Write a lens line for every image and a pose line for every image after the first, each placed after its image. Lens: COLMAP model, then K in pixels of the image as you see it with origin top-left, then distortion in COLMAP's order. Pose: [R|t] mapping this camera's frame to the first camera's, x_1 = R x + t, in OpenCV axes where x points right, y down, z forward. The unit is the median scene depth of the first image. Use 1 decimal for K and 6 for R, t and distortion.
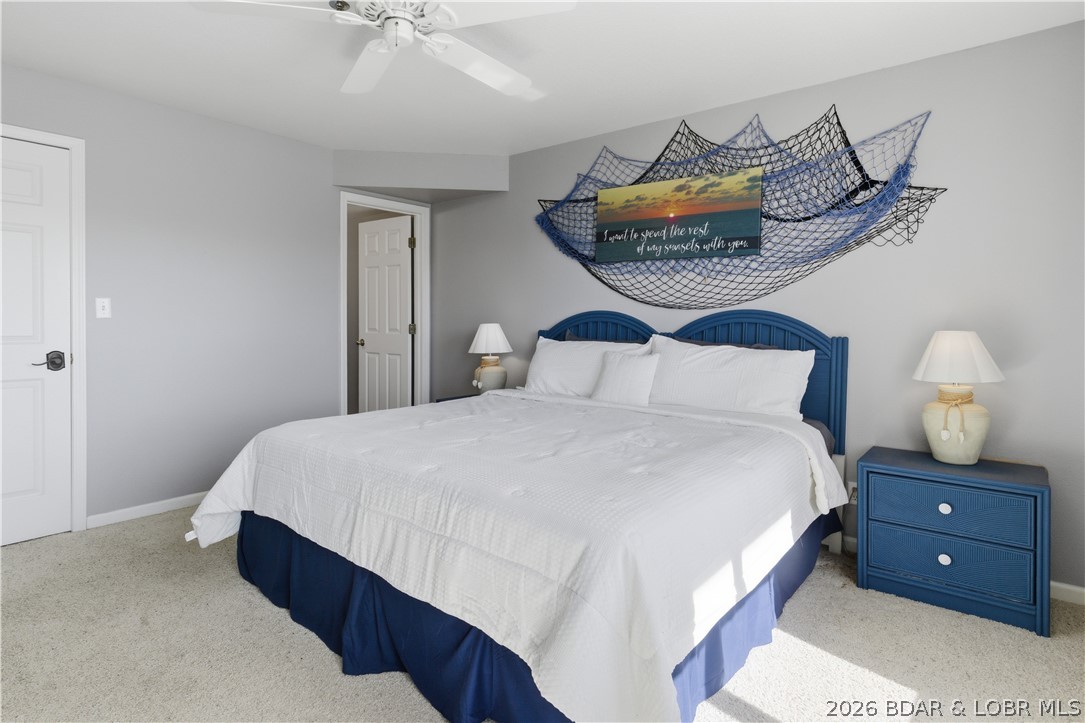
lens RADIAL K [[582.5, 0, 542.4], [0, 582.5, 345.9], [0, 0, 1]] dist [0.017904, -0.030078]
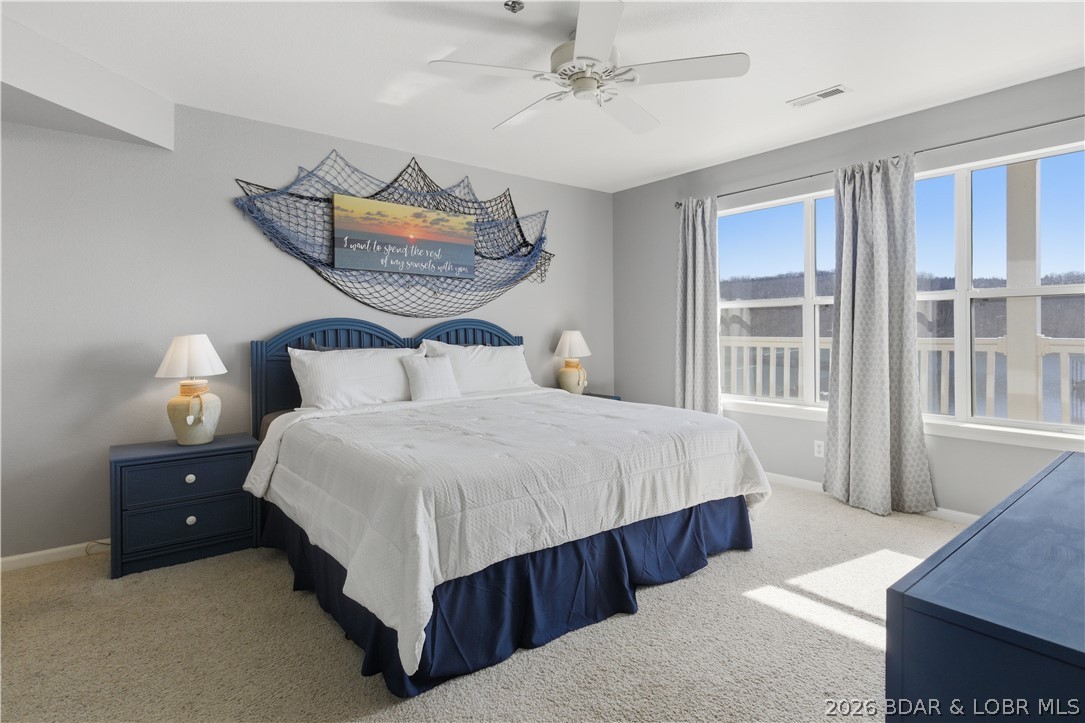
lens RADIAL K [[556.0, 0, 545.2], [0, 556.0, 346.7], [0, 0, 1]] dist [0.008002, 0.000327]
pose [[0.212370, -0.042830, 0.976250, -0.800589], [0.044989, 0.998408, 0.034015, -0.030725], [-0.976153, 0.036697, 0.213959, 0.504644]]
